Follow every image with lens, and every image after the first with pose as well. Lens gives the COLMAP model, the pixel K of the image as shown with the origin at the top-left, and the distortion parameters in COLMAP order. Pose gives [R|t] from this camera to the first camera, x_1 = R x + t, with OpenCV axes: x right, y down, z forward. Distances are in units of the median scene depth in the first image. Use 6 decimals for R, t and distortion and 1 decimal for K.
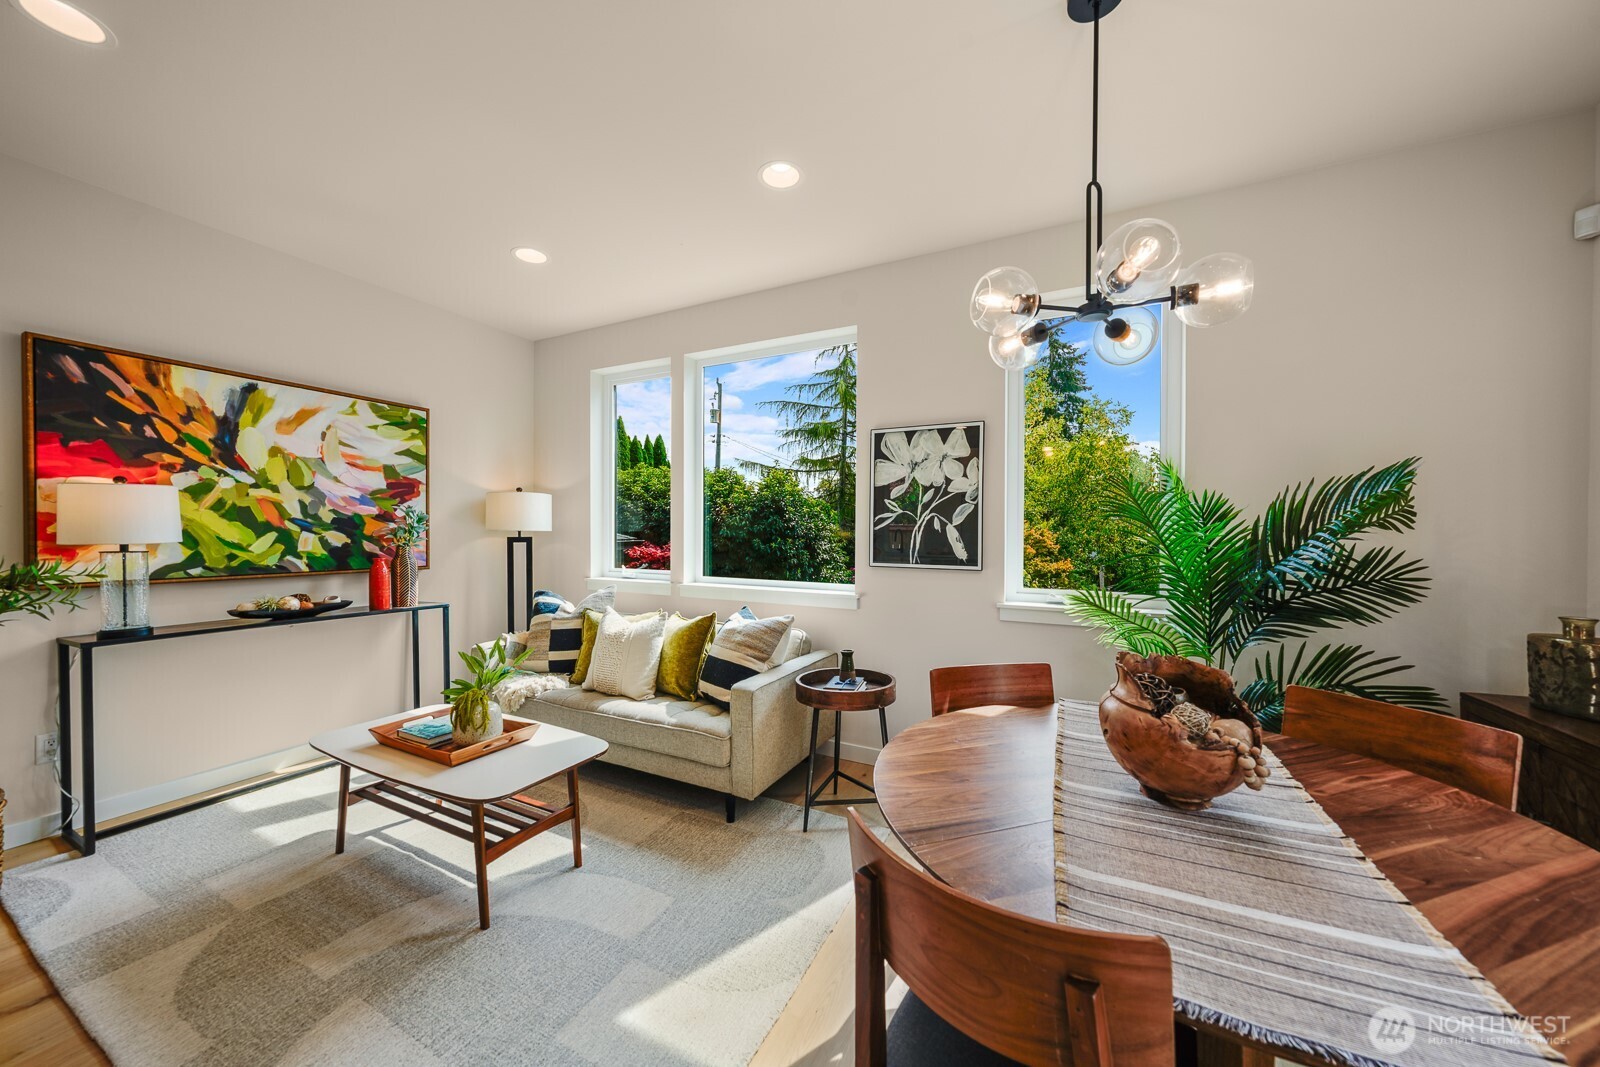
lens RADIAL K [[559.2, 0, 799.9], [0, 559.2, 537.9], [0, 0, 1]] dist [-0.012343, 0.002875]
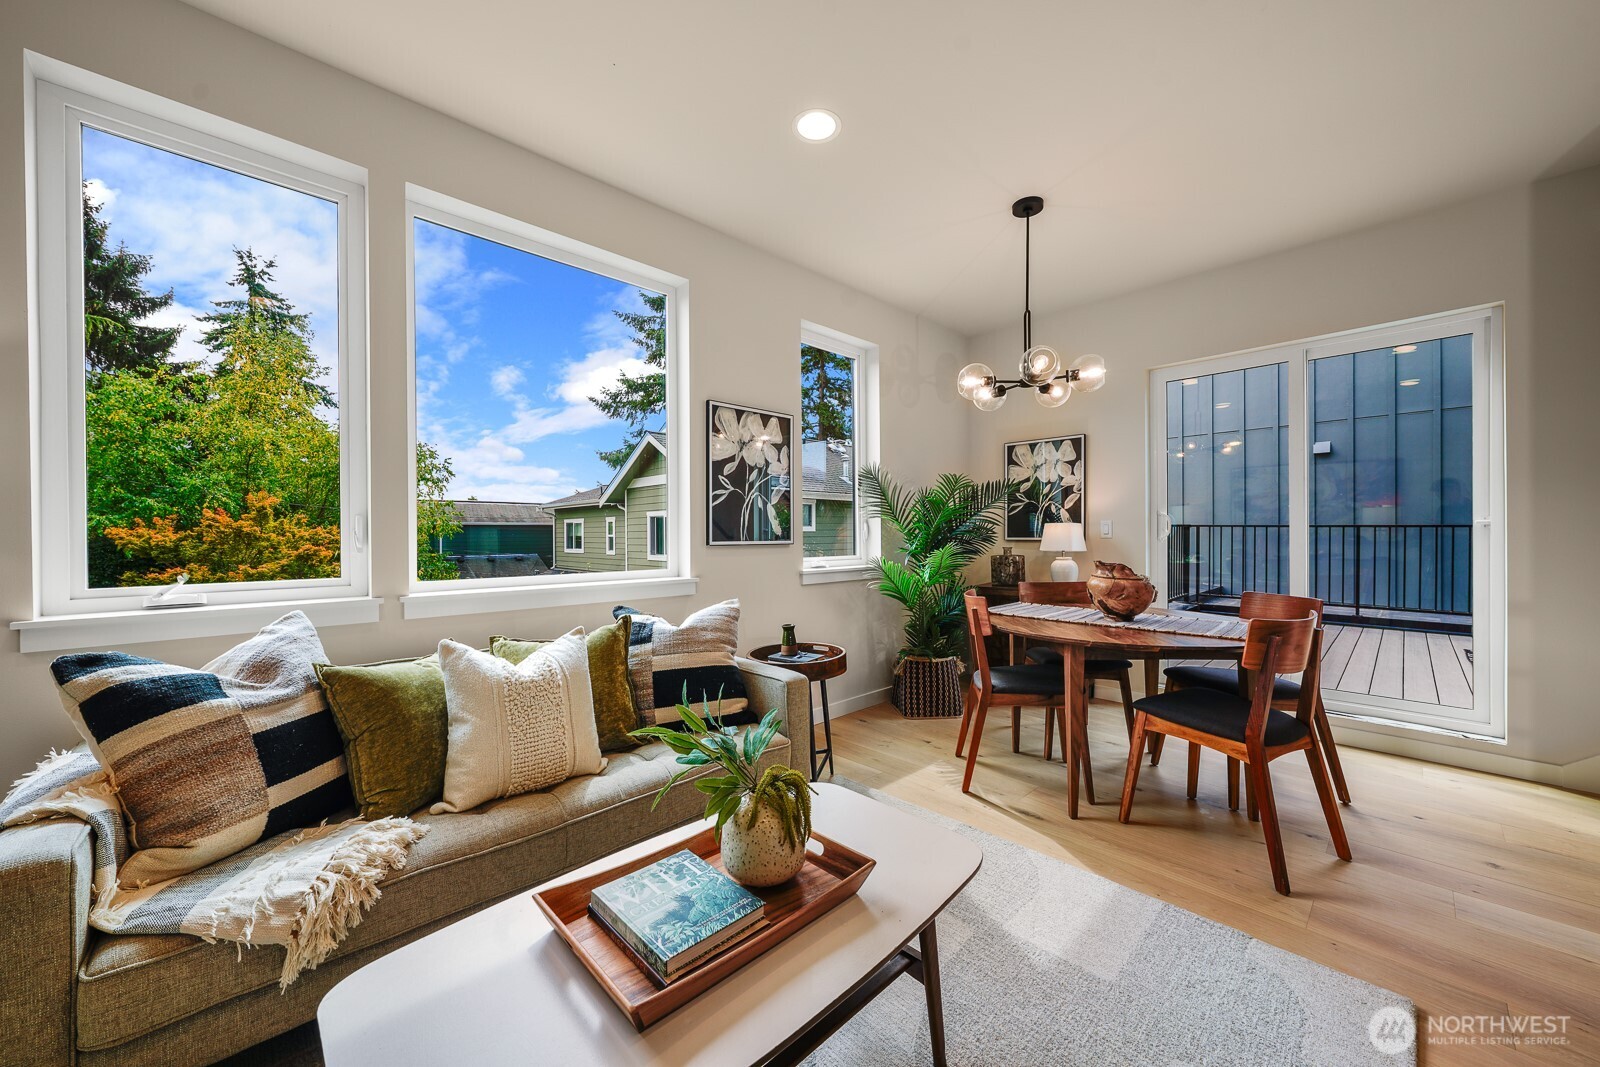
lens RADIAL K [[575.0, 0, 800.0], [0, 575.0, 533.5], [0, 0, 1]] dist [-0.008907, -0.000028]
pose [[0.339040, -0.008204, 0.940736, -0.759238], [0.015979, 0.999868, 0.002961, 0.031870], [-0.940636, 0.014028, 0.339126, 0.553189]]
